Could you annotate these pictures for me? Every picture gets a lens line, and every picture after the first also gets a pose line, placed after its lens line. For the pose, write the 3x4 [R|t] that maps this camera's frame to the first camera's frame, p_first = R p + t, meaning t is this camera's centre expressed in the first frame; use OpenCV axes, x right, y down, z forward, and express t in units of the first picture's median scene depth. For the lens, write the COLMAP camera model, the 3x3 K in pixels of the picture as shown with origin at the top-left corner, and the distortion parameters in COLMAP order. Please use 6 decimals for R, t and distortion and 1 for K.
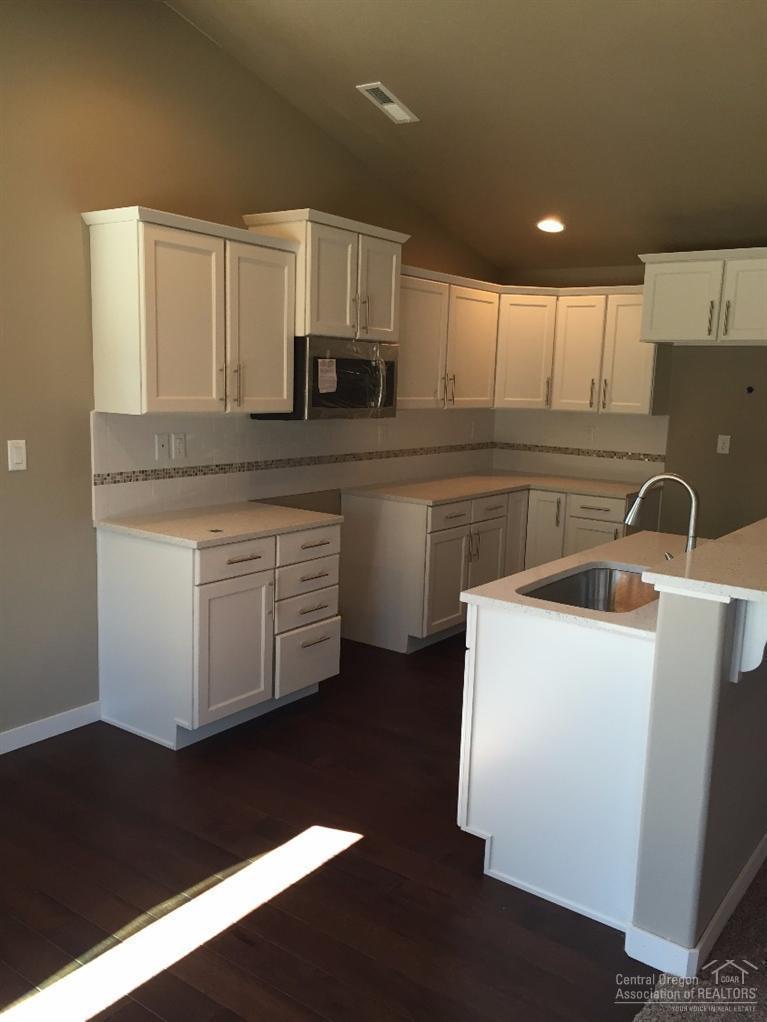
lens RADIAL K [[883.2, 0, 383.5], [0, 883.2, 511.0], [0, 0, 1]] dist [0.068451, -0.099620]
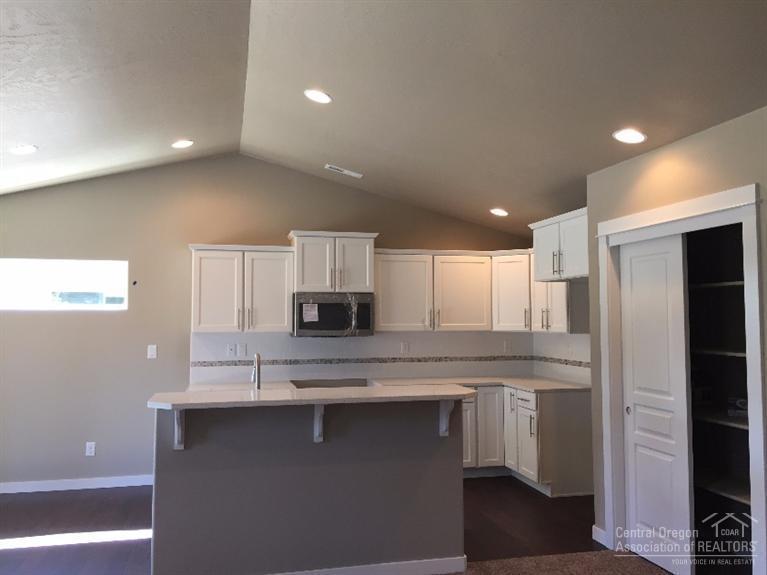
lens RADIAL K [[662.8, 0, 383.5], [0, 662.8, 287.5], [0, 0, 1]] dist [0.068451, -0.099620]
pose [[0.756837, -0.064119, -0.650451, 0.994746], [-0.071596, 0.981055, -0.180015, 0.036694], [0.649671, 0.182812, 0.737908, 0.058468]]
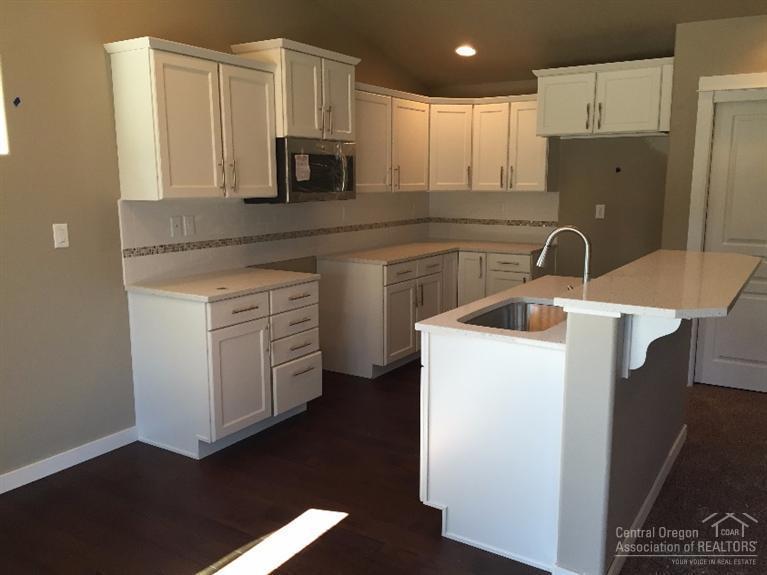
lens RADIAL K [[662.8, 0, 383.5], [0, 662.8, 287.5], [0, 0, 1]] dist [0.068451, -0.099620]
pose [[0.997354, -0.044390, 0.057572, -0.009086], [0.043682, 0.998954, 0.013488, 0.015445], [-0.058111, -0.010938, 0.998250, 0.016091]]
